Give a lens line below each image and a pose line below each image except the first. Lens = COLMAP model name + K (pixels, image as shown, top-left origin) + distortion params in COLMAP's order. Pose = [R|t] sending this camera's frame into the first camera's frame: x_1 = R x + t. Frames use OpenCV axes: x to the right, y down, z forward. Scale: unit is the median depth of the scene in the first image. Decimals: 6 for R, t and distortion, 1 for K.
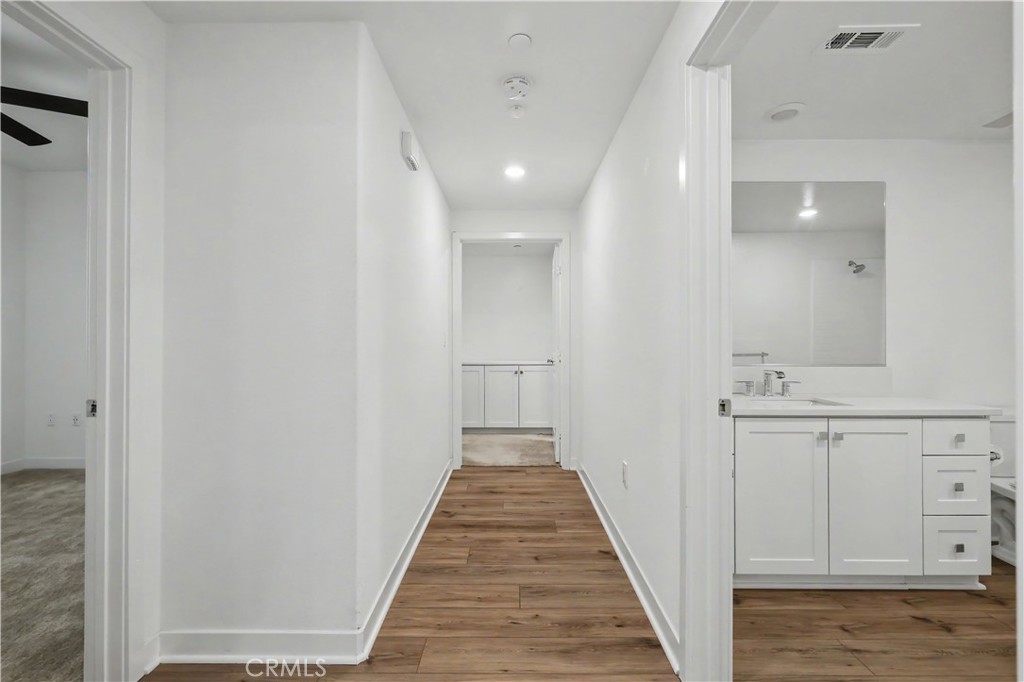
lens RADIAL K [[433.5, 0, 513.0], [0, 433.5, 338.8], [0, 0, 1]] dist [-0.002501, 0.000482]
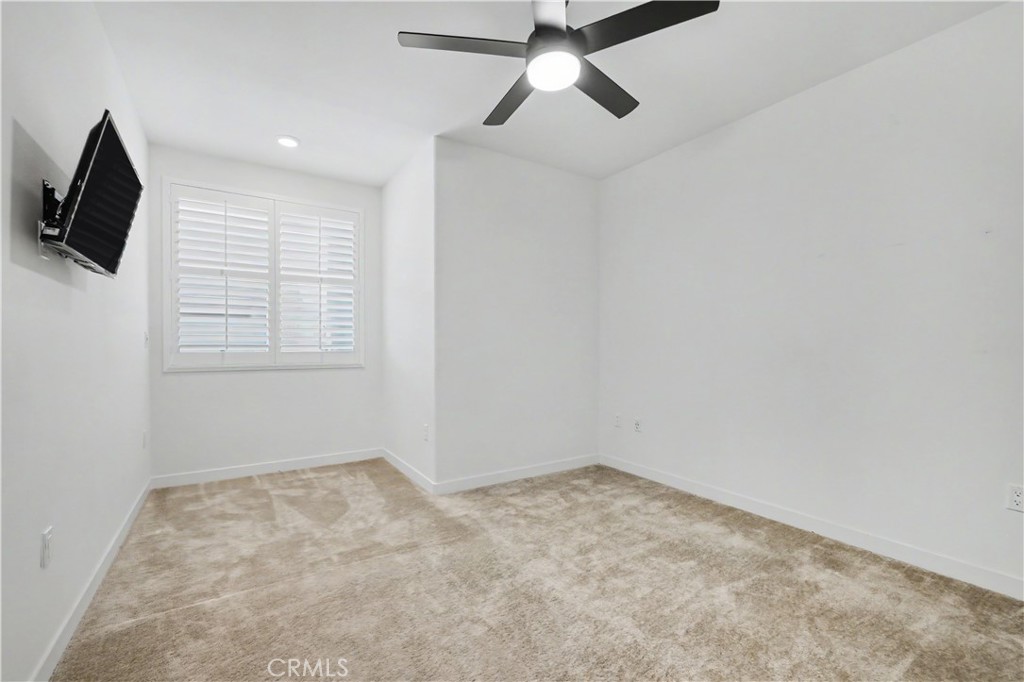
lens RADIAL K [[433.5, 0, 512.6], [0, 433.5, 342.1], [0, 0, 1]] dist [-0.002501, 0.000482]
pose [[0.553773, 0.000585, -0.832667, -0.454363], [0.001777, 0.999997, 0.001885, 0.002907], [0.832666, -0.002523, 0.553770, 0.297776]]
